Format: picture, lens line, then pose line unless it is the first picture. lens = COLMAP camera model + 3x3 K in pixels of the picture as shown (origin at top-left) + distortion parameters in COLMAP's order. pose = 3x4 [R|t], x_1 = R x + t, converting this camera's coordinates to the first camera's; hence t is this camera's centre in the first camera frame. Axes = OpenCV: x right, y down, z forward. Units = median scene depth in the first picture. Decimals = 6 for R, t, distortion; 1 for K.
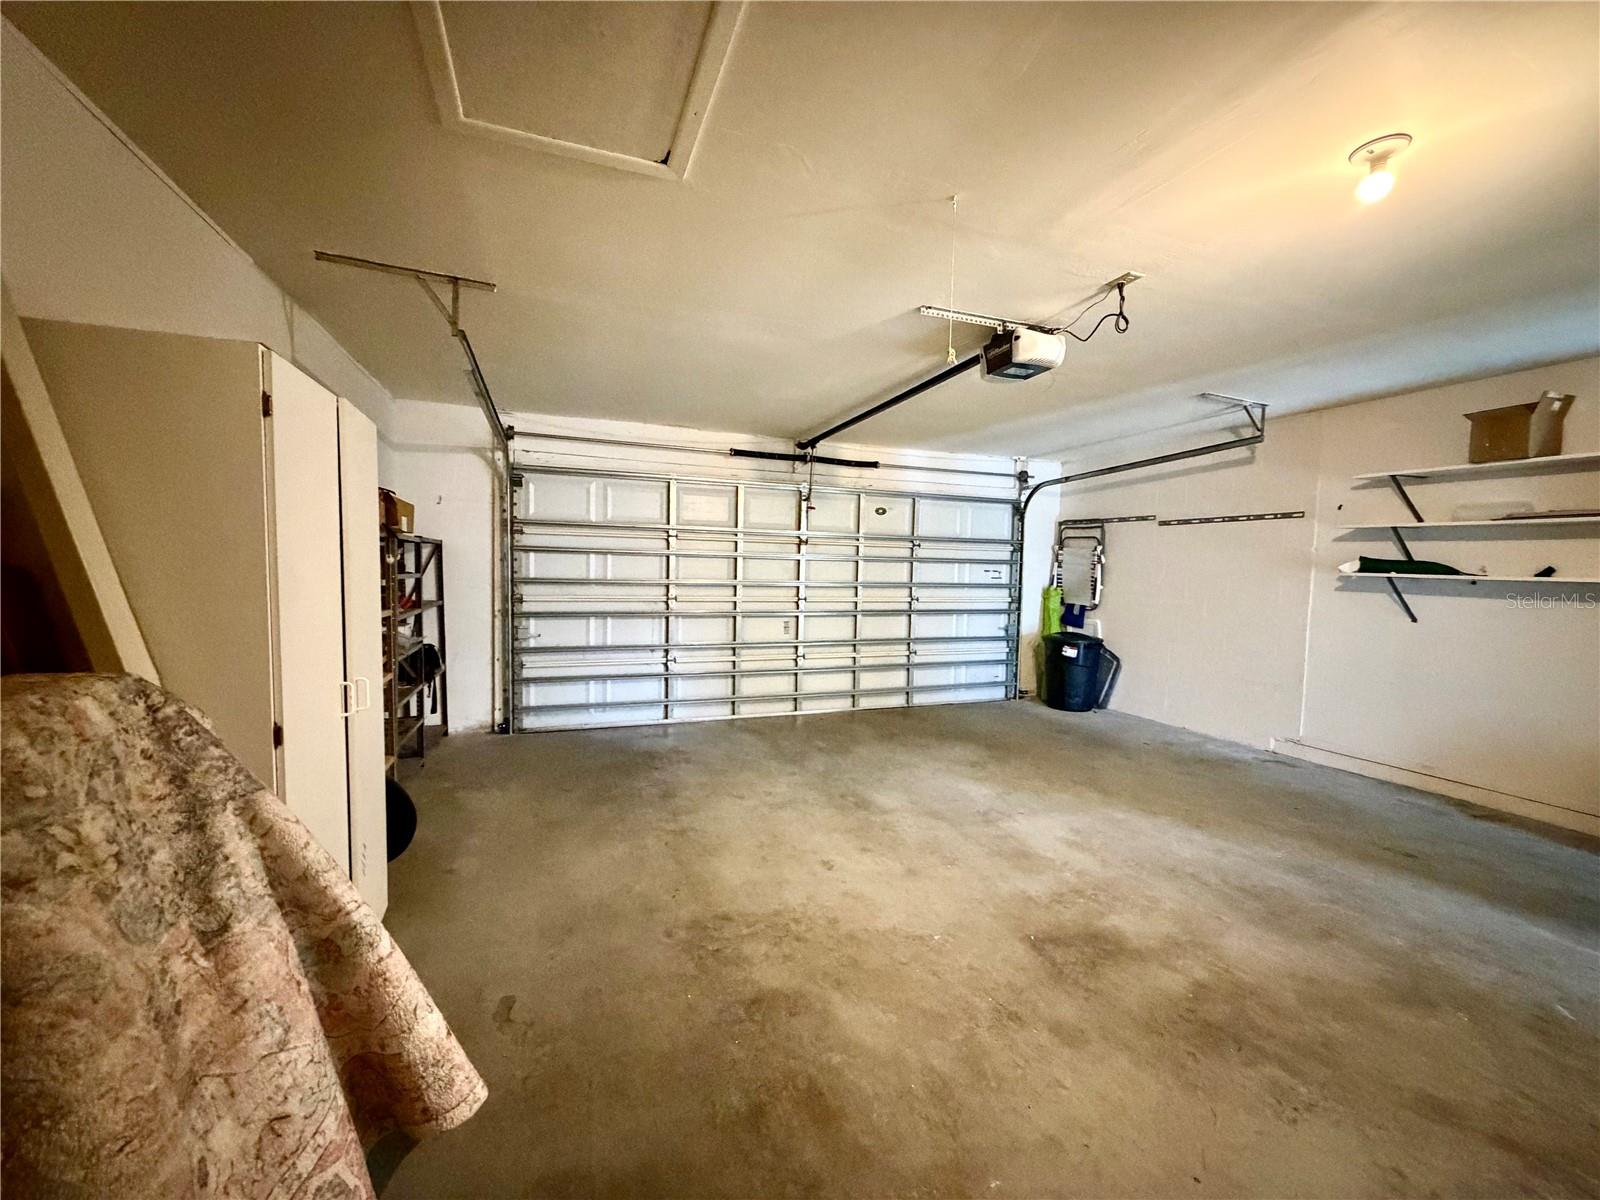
lens RADIAL K [[644.3, 0, 796.1], [0, 644.3, 610.0], [0, 0, 1]] dist [-0.000536, 0.000645]
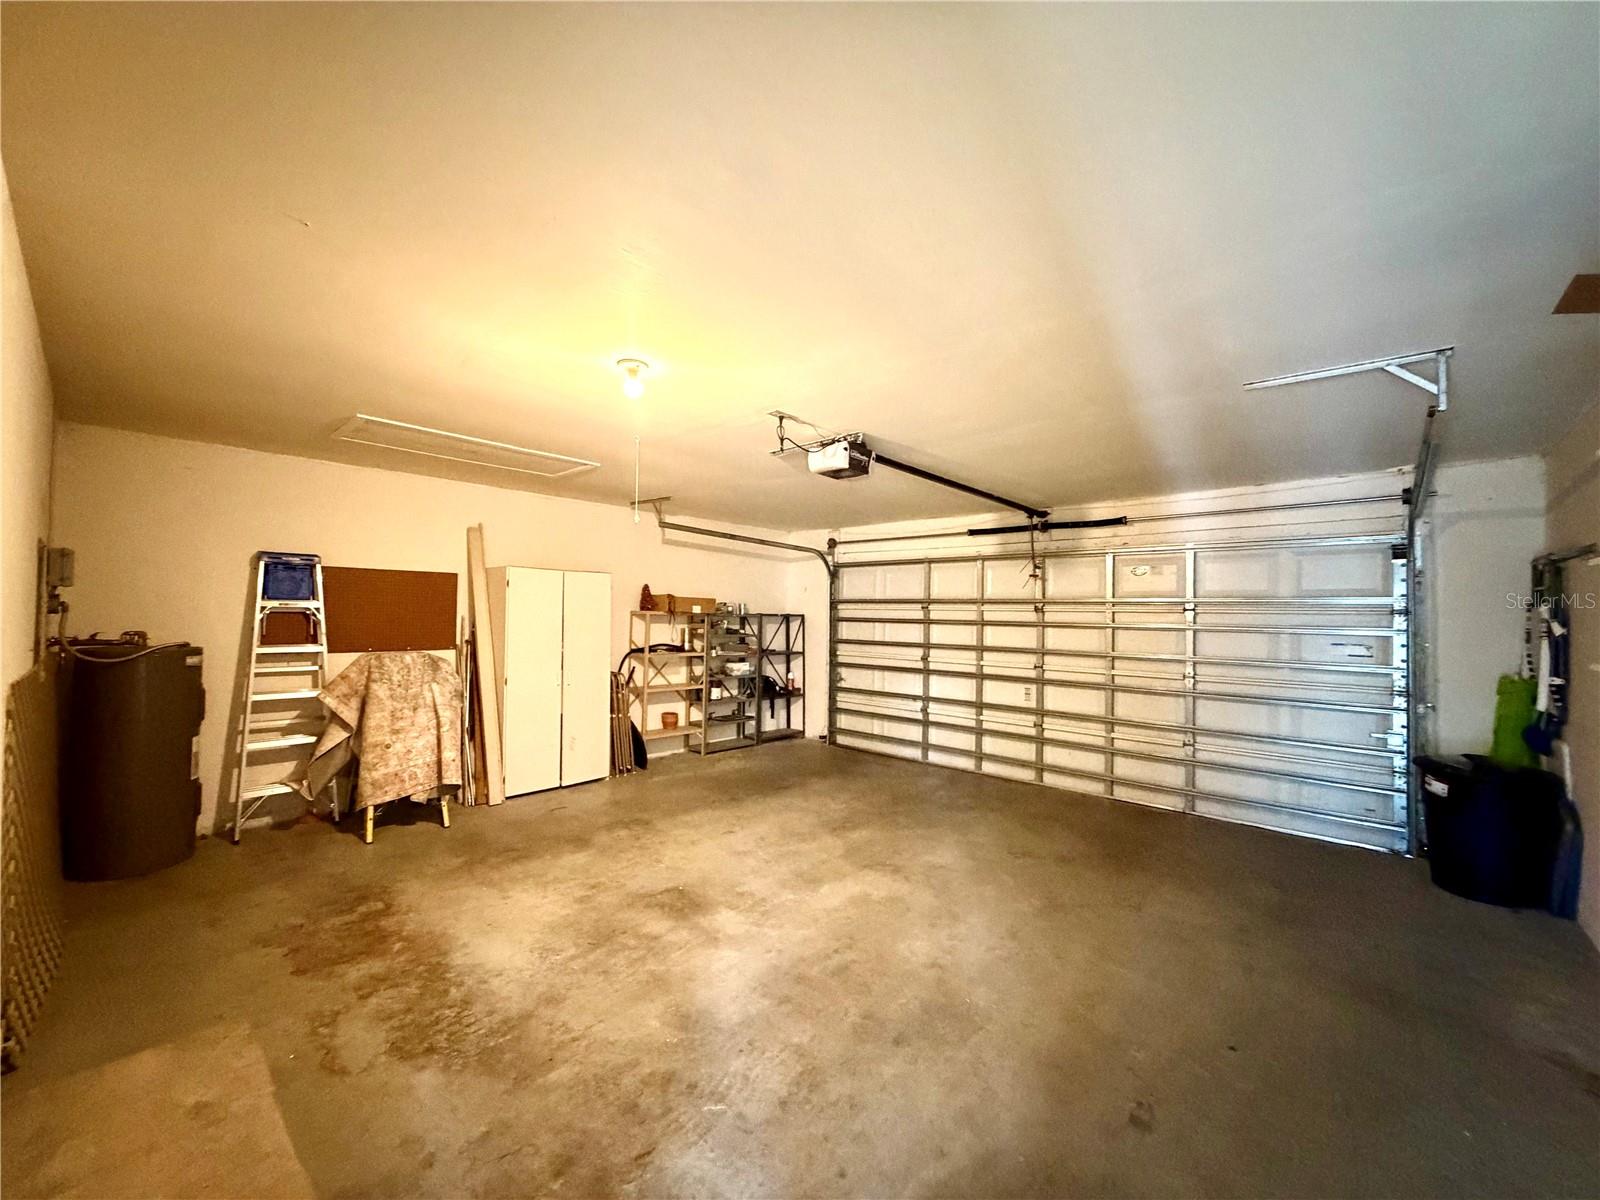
lens RADIAL K [[644.3, 0, 786.9], [0, 644.3, 597.1], [0, 0, 1]] dist [-0.000536, 0.000645]
pose [[0.439319, -0.038758, -0.897494, 0.883604], [-0.068493, 0.994716, -0.076483, -0.024722], [0.895716, 0.095073, 0.434343, 0.255340]]
